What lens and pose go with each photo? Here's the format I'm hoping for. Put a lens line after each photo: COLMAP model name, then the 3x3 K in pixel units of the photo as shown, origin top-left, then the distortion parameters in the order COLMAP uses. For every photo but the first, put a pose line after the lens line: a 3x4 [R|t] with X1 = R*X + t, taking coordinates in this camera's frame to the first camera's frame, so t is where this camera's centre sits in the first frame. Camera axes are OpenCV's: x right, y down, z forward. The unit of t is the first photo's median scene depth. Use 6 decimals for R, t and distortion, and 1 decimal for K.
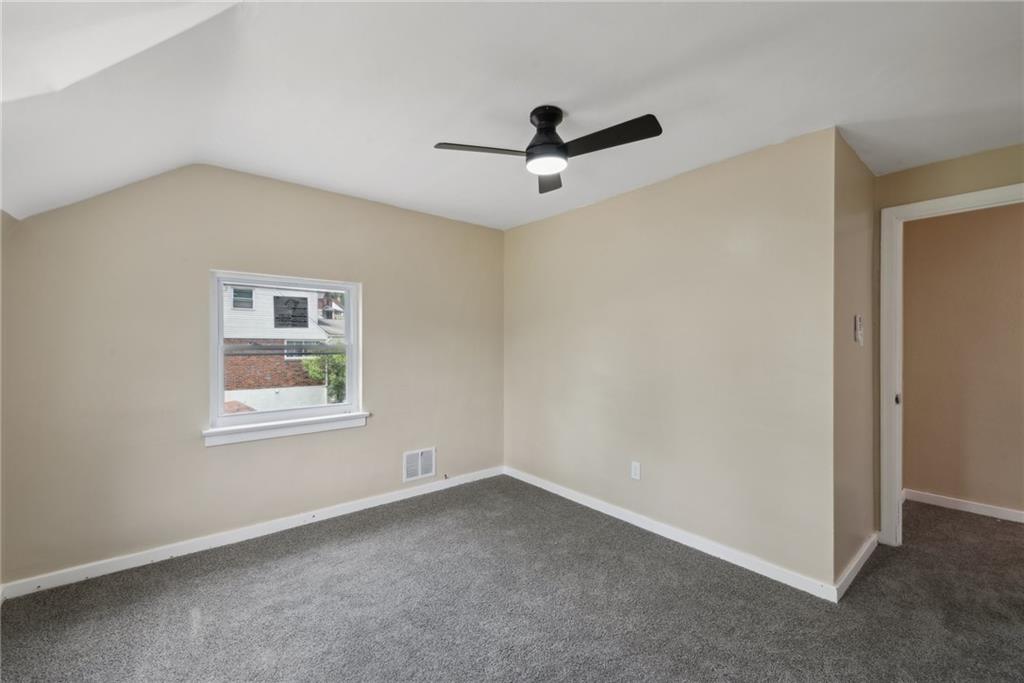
lens RADIAL K [[423.2, 0, 516.8], [0, 423.2, 343.9], [0, 0, 1]] dist [0.015016, -0.000505]
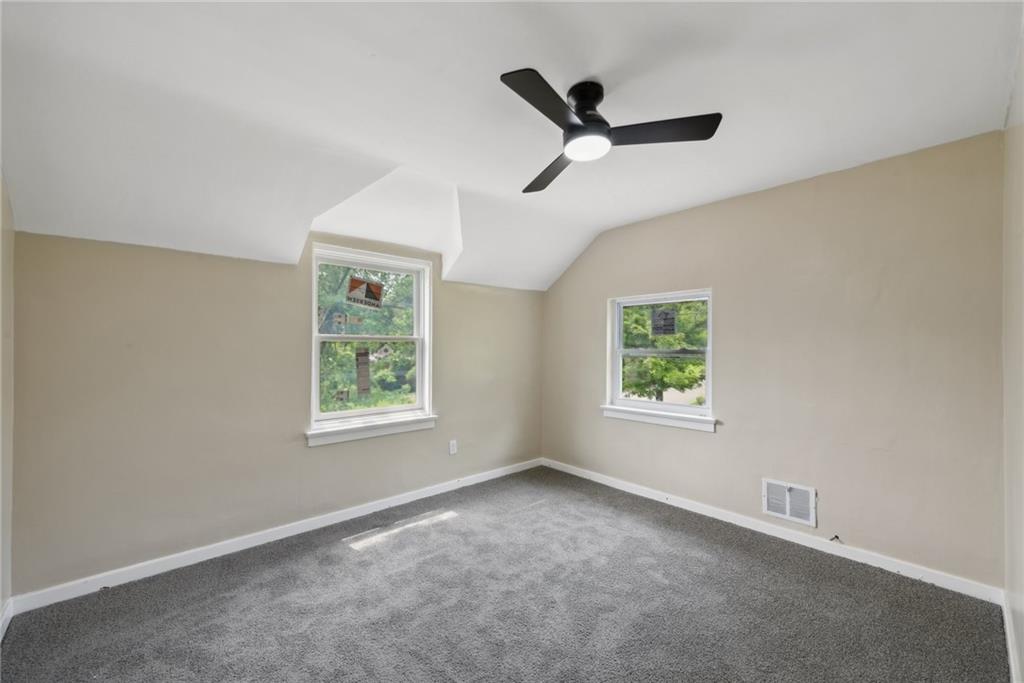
lens RADIAL K [[415.4, 0, 517.8], [0, 415.4, 351.2], [0, 0, 1]] dist [0.013853, -0.000880]
pose [[0.044151, 0.008698, -0.998987, 0.611986], [-0.006252, 0.999945, 0.008430, -0.000729], [0.999005, 0.005874, 0.044203, 0.531439]]
